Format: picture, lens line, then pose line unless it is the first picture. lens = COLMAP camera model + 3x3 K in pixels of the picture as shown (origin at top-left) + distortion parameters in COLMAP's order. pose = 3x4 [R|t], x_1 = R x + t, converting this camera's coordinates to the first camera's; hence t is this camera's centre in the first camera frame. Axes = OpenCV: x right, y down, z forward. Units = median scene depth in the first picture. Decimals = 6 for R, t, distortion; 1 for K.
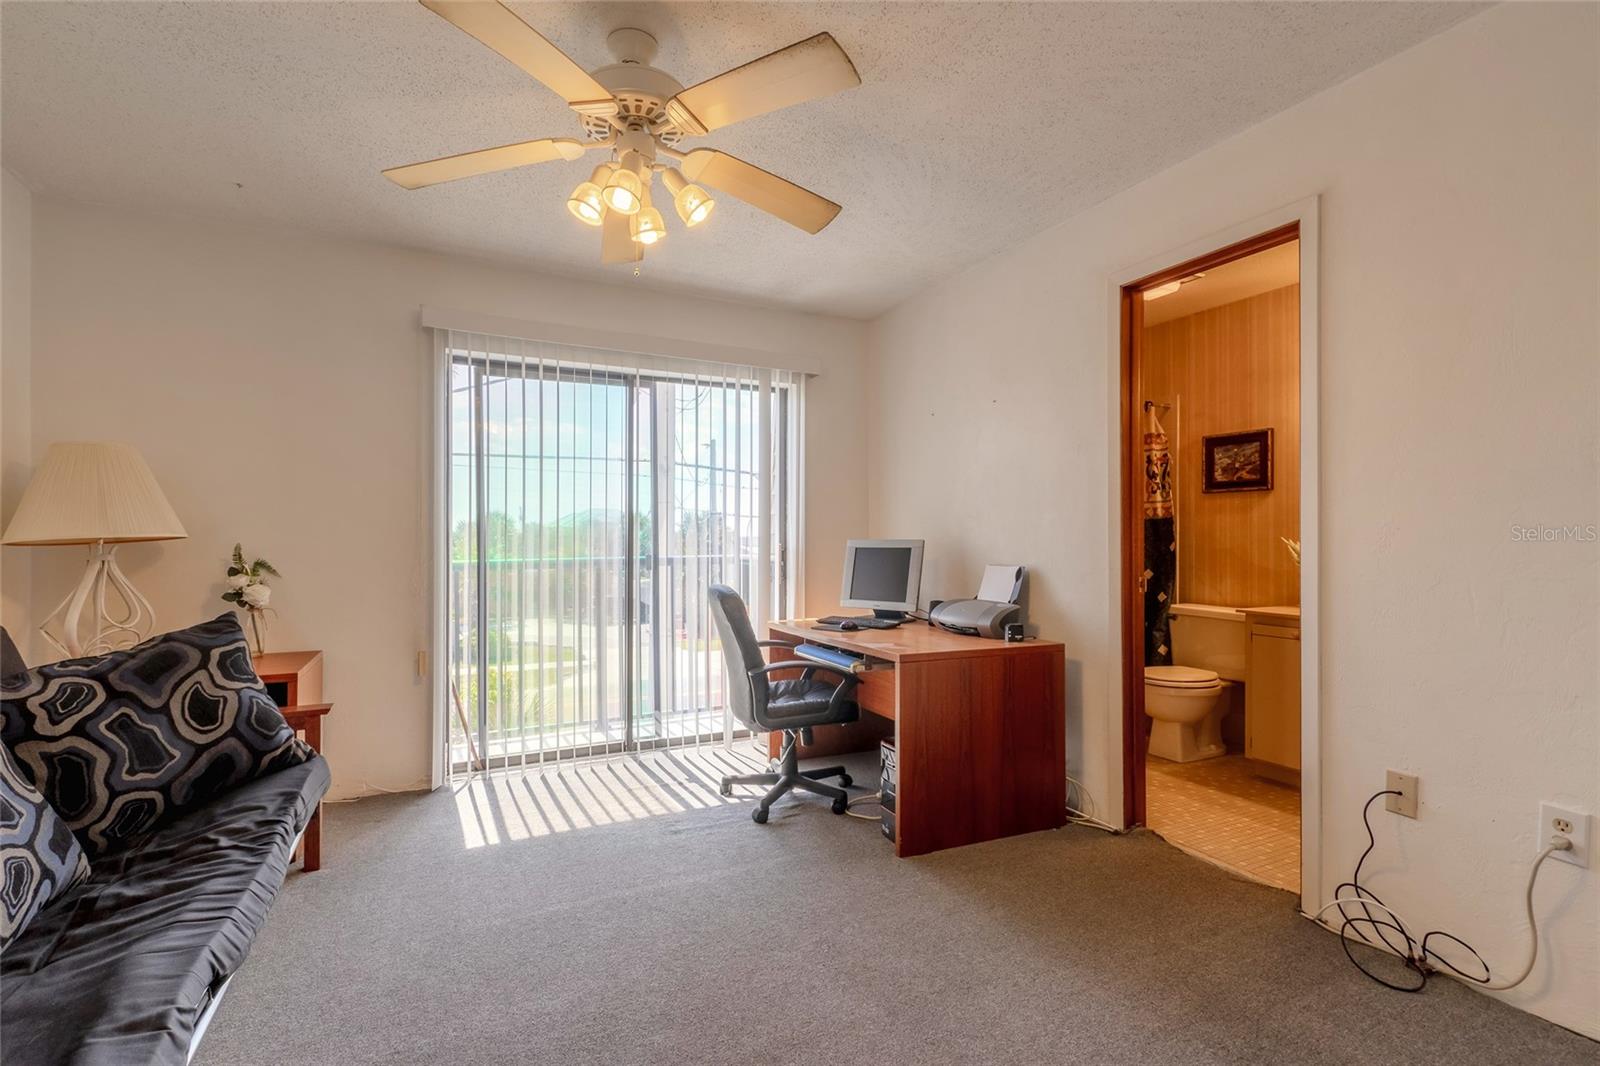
lens RADIAL K [[724.6, 0, 778.6], [0, 724.6, 541.9], [0, 0, 1]] dist [0.007519, -0.002824]
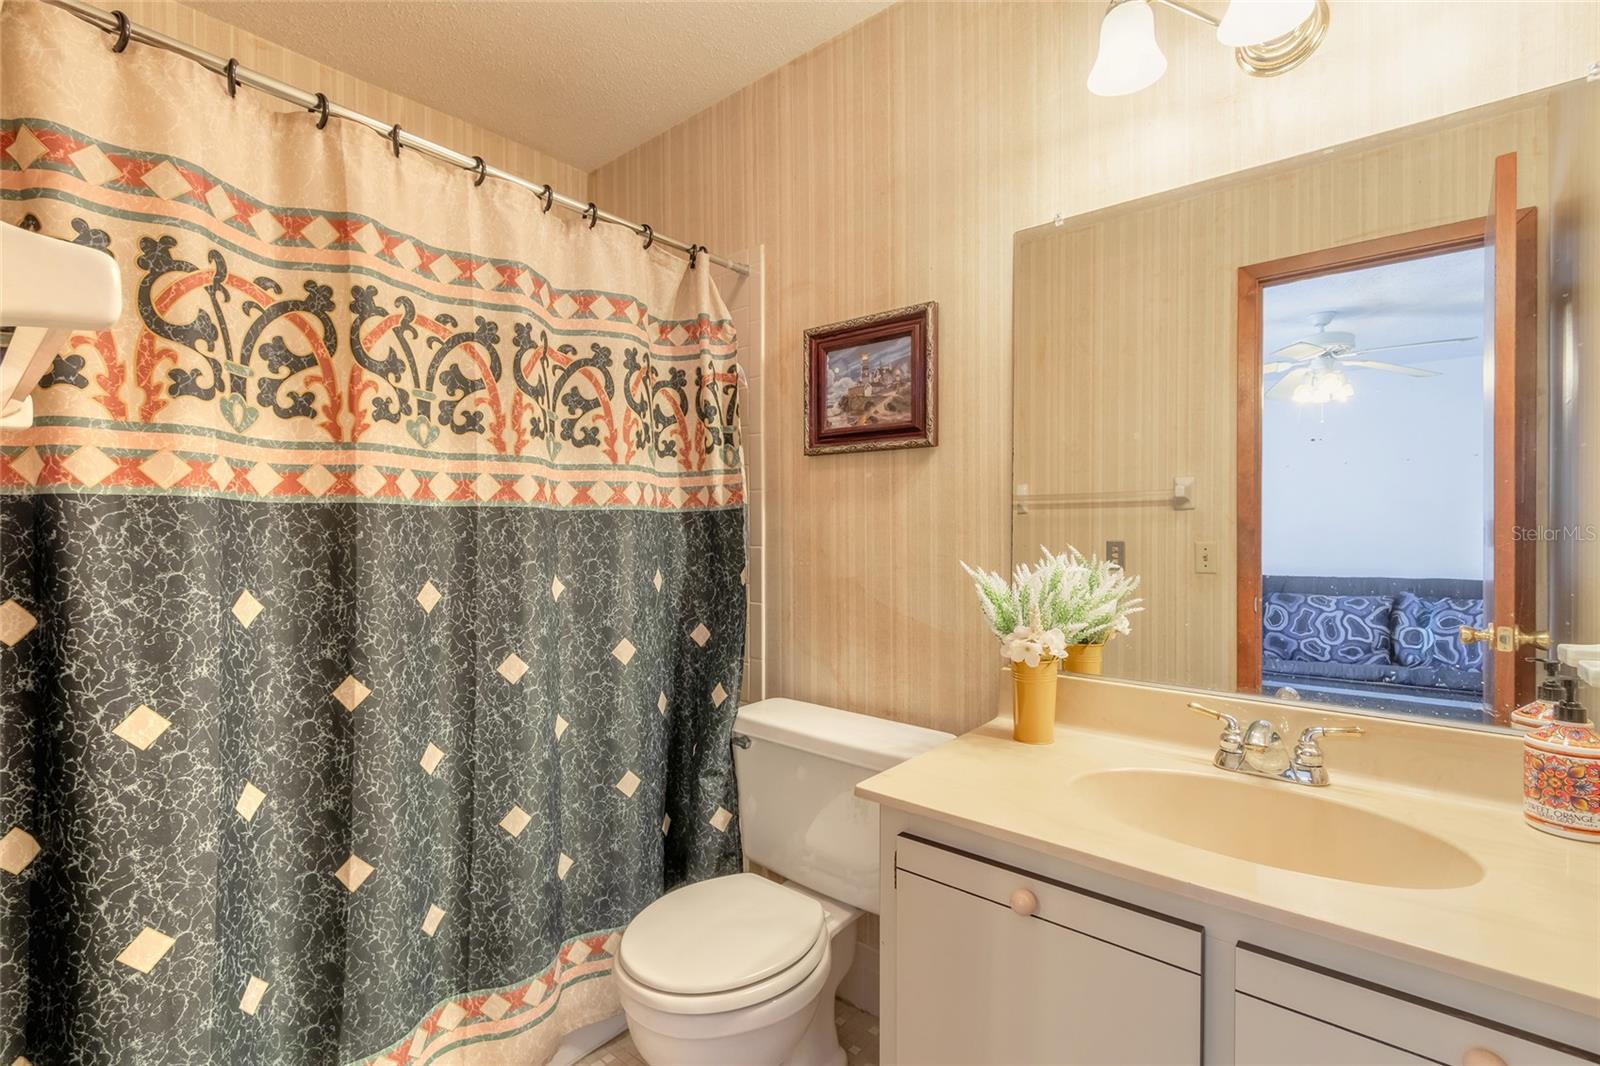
lens RADIAL K [[724.6, 0, 801.2], [0, 724.6, 536.0], [0, 0, 1]] dist [0.007519, -0.002824]
pose [[0.903337, -0.003419, 0.428917, 0.392467], [0.003107, 0.999994, 0.001429, -0.017839], [-0.428919, 0.000042, 0.903343, 0.599852]]
